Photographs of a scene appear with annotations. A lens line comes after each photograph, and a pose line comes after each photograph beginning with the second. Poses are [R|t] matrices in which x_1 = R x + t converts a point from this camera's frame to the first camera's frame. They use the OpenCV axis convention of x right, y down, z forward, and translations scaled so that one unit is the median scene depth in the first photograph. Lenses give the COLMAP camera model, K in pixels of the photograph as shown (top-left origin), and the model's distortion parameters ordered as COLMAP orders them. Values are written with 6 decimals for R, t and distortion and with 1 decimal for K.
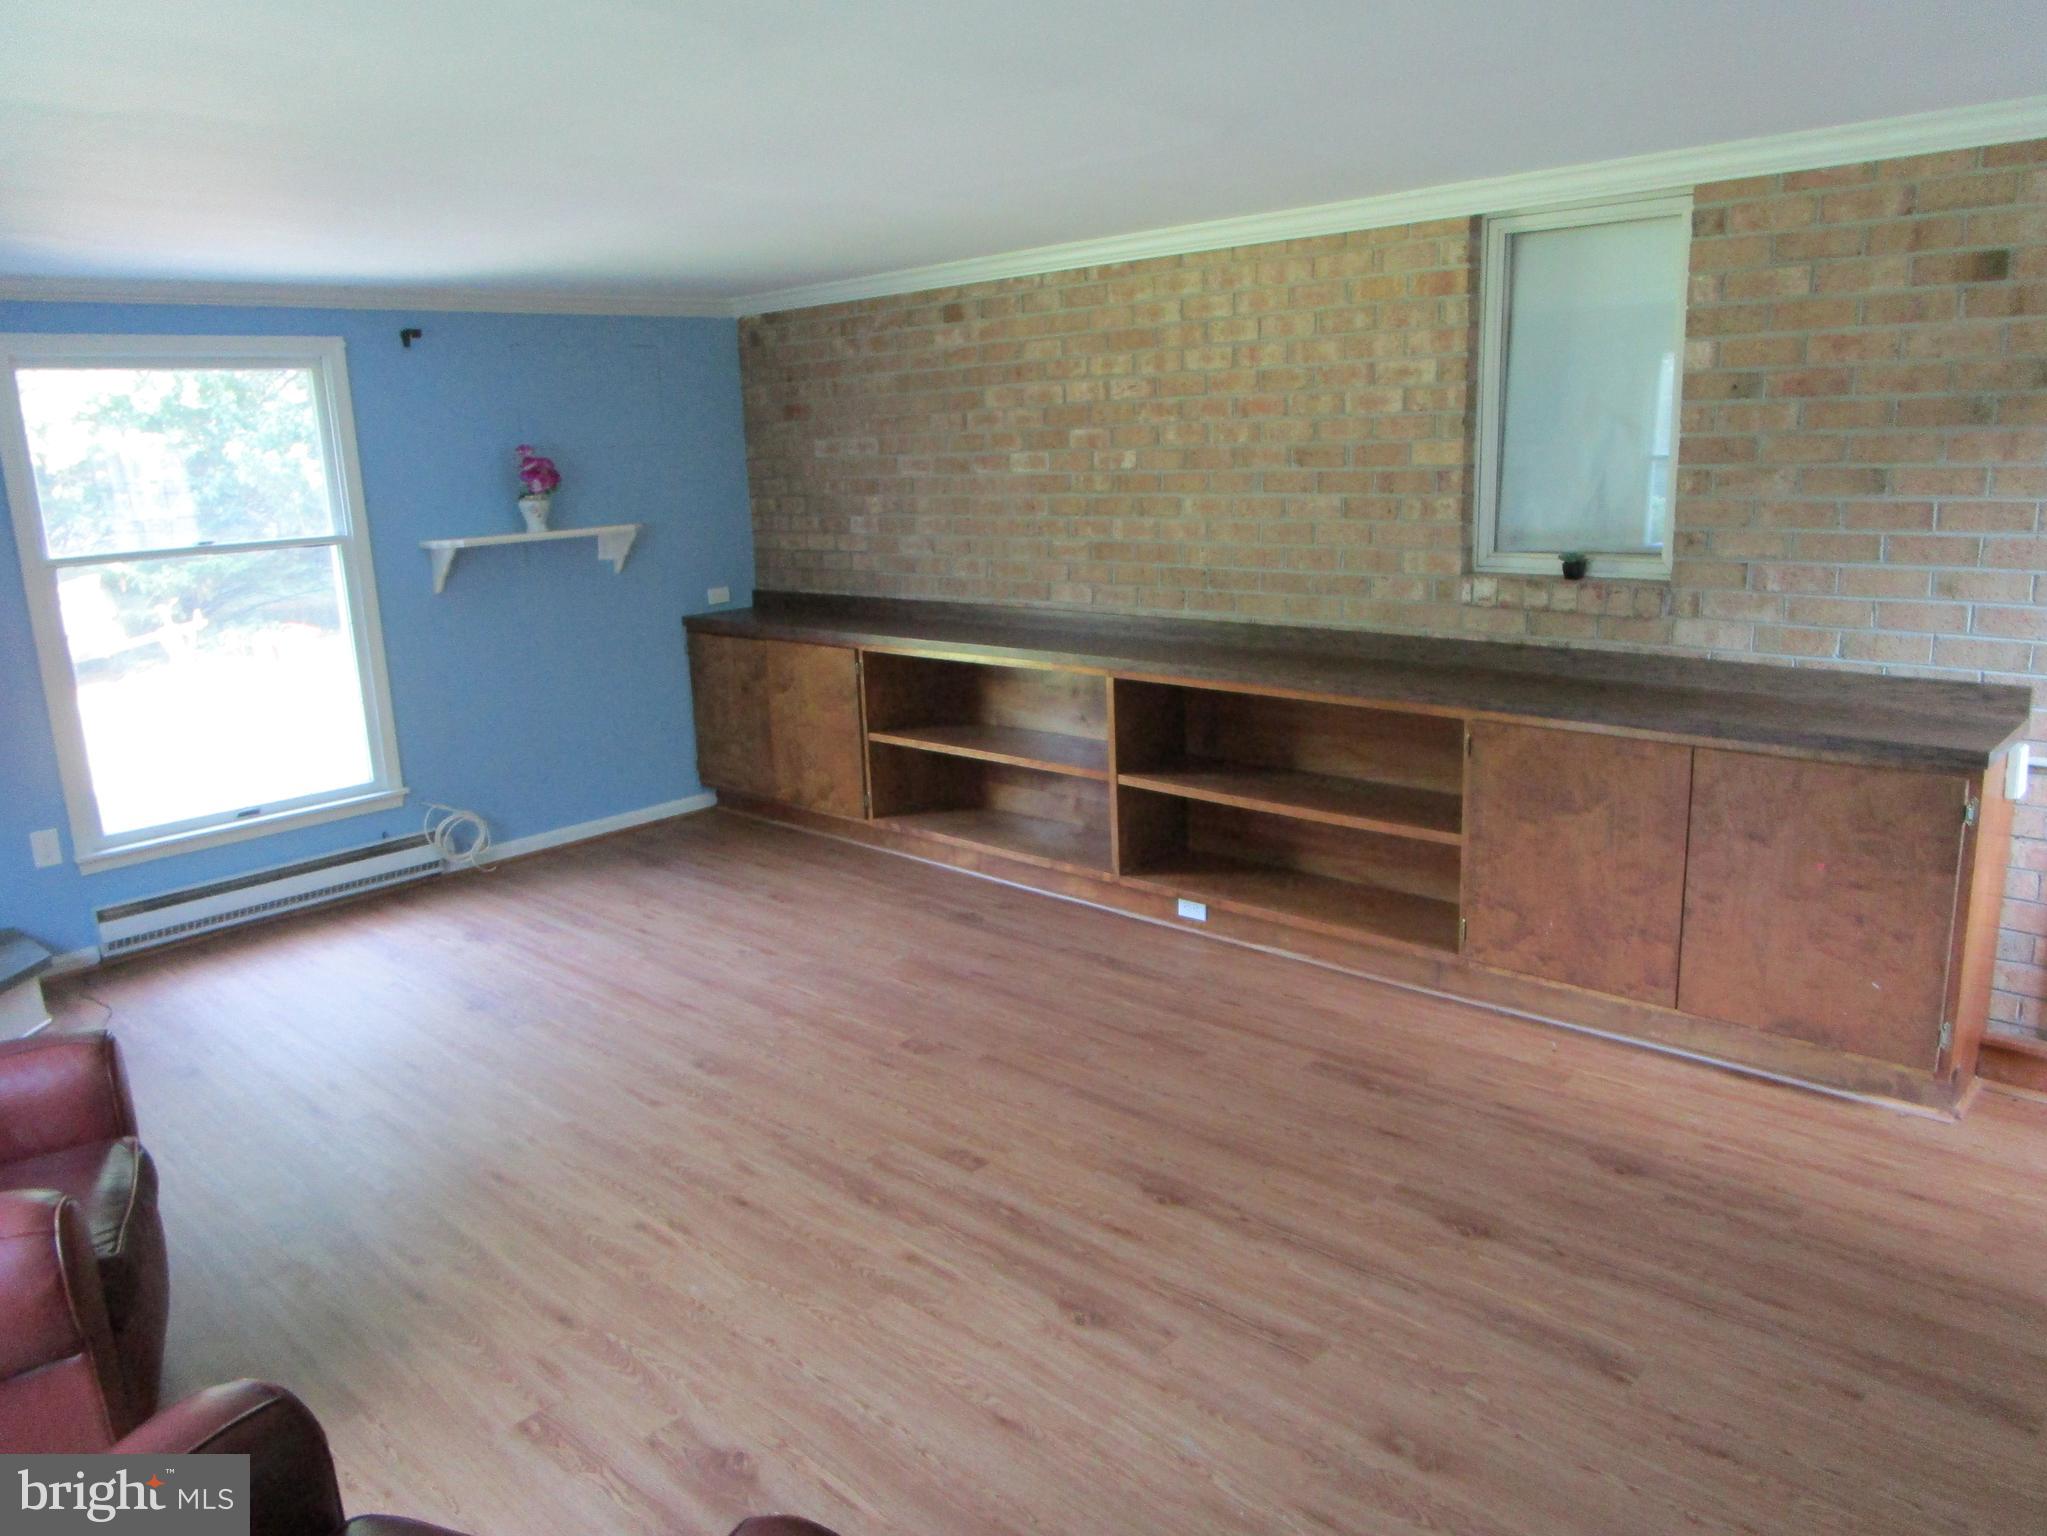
lens RADIAL K [[1481.0, 0, 1037.4], [0, 1481.0, 780.6], [0, 0, 1]] dist [-0.014281, 0.007379]
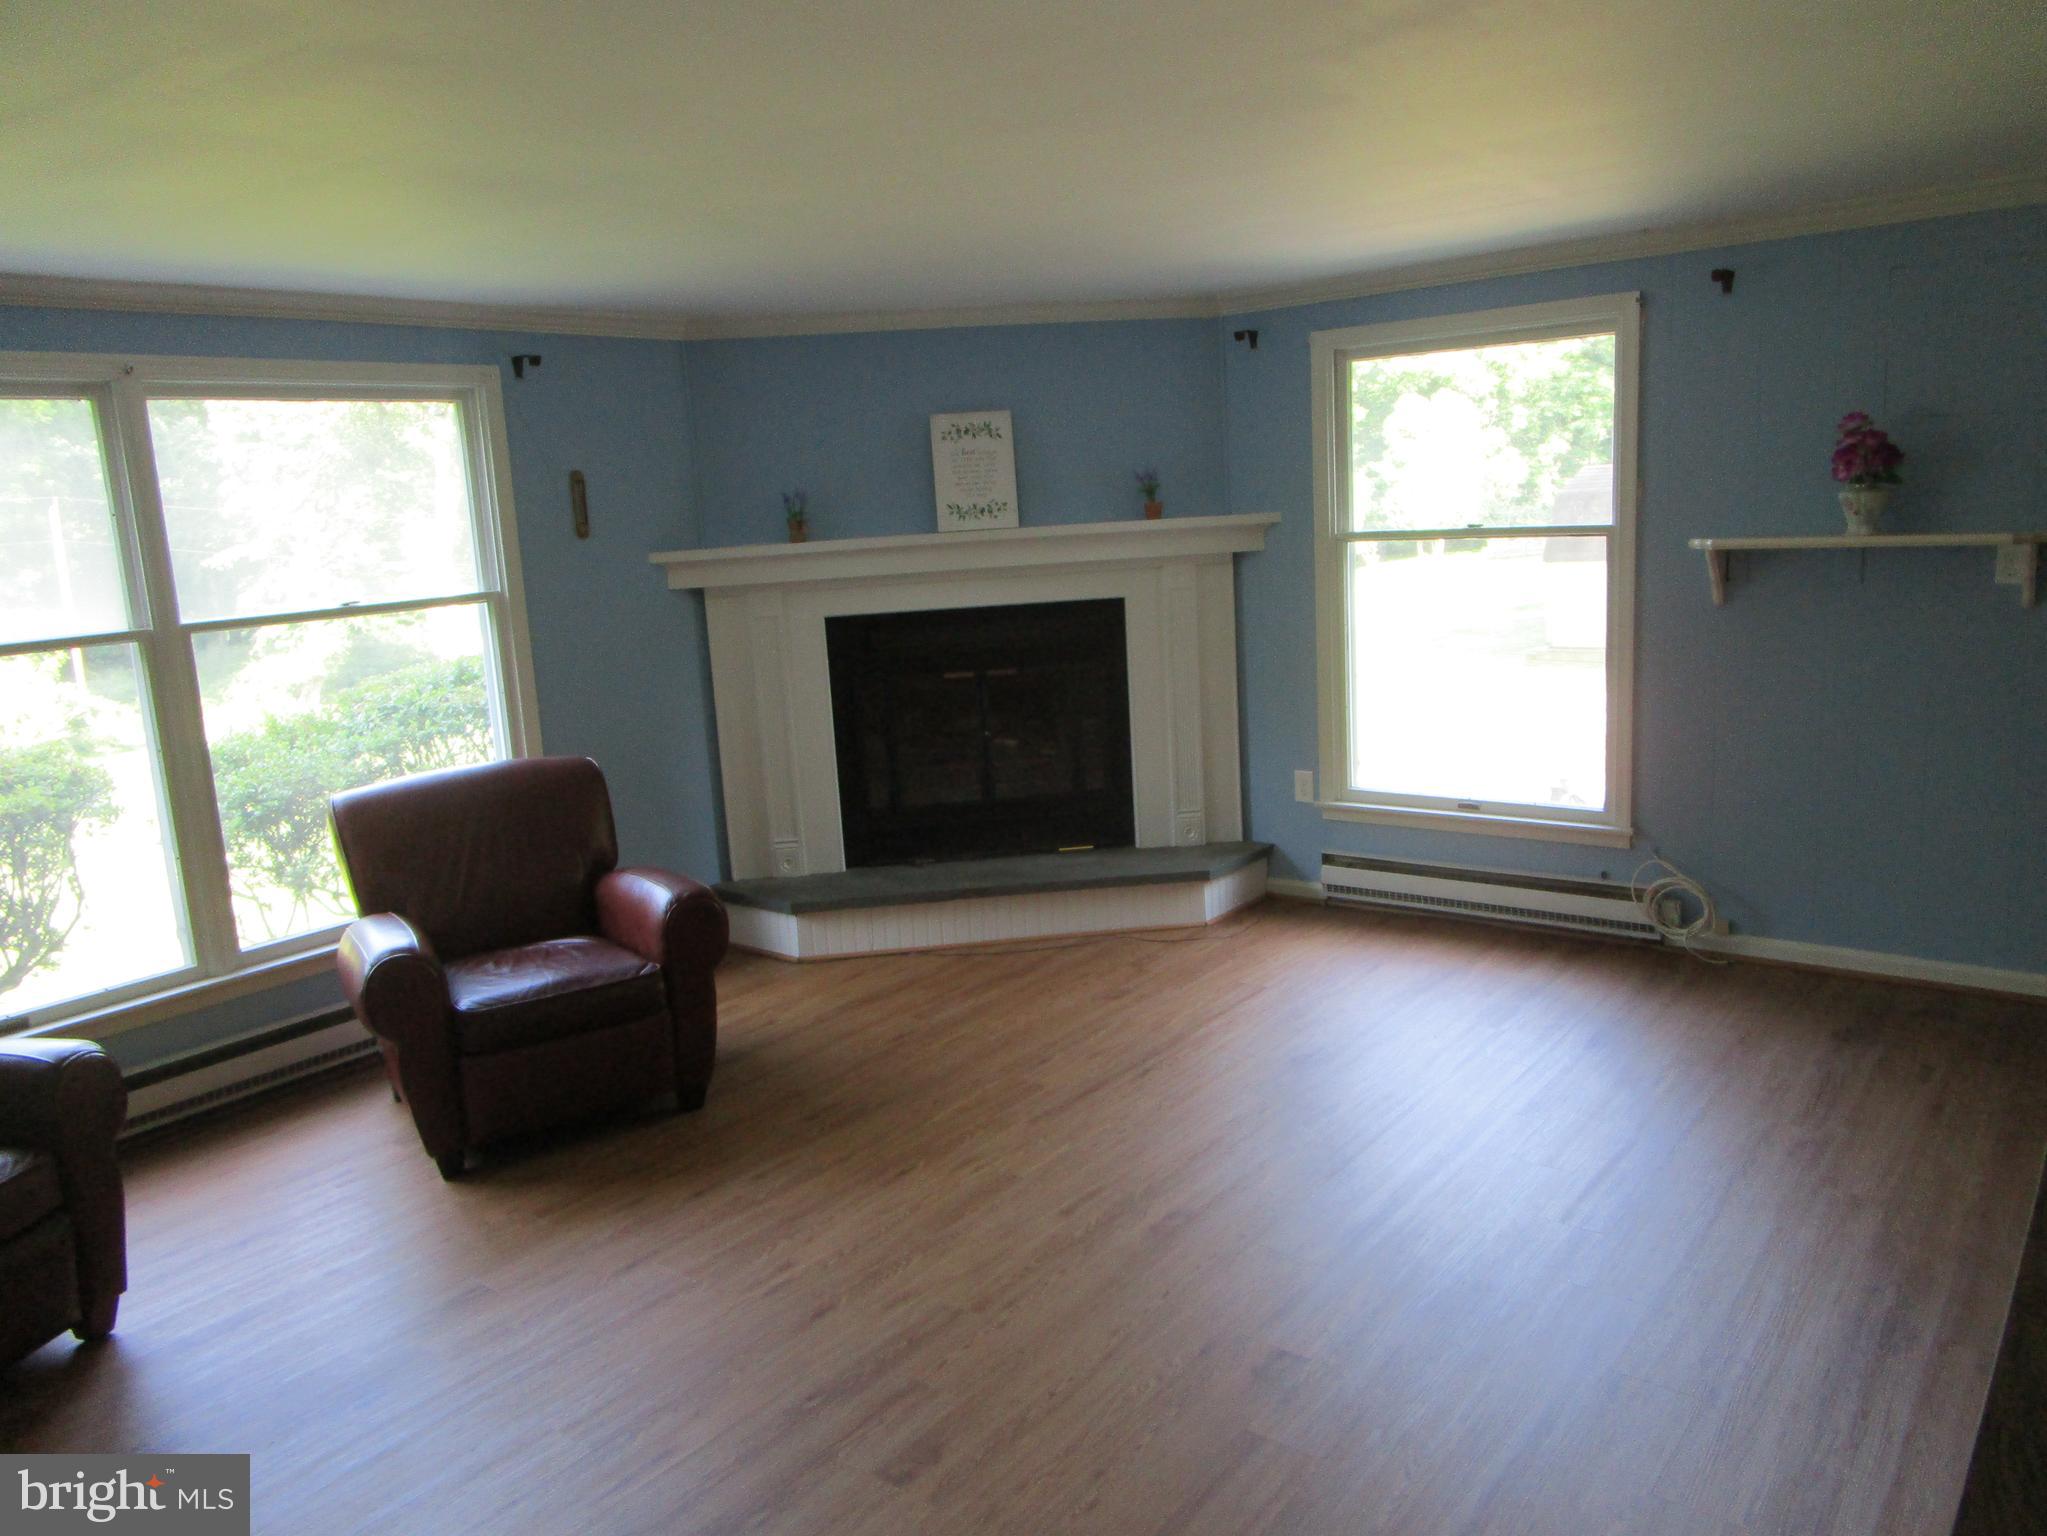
lens RADIAL K [[1481.0, 0, 1018.2], [0, 1481.0, 756.8], [0, 0, 1]] dist [-0.014281, 0.007379]
pose [[0.088907, 0.210098, -0.973630, 0.361812], [-0.188039, 0.963464, 0.190733, -0.134209], [0.978129, 0.166123, 0.125166, 0.574750]]
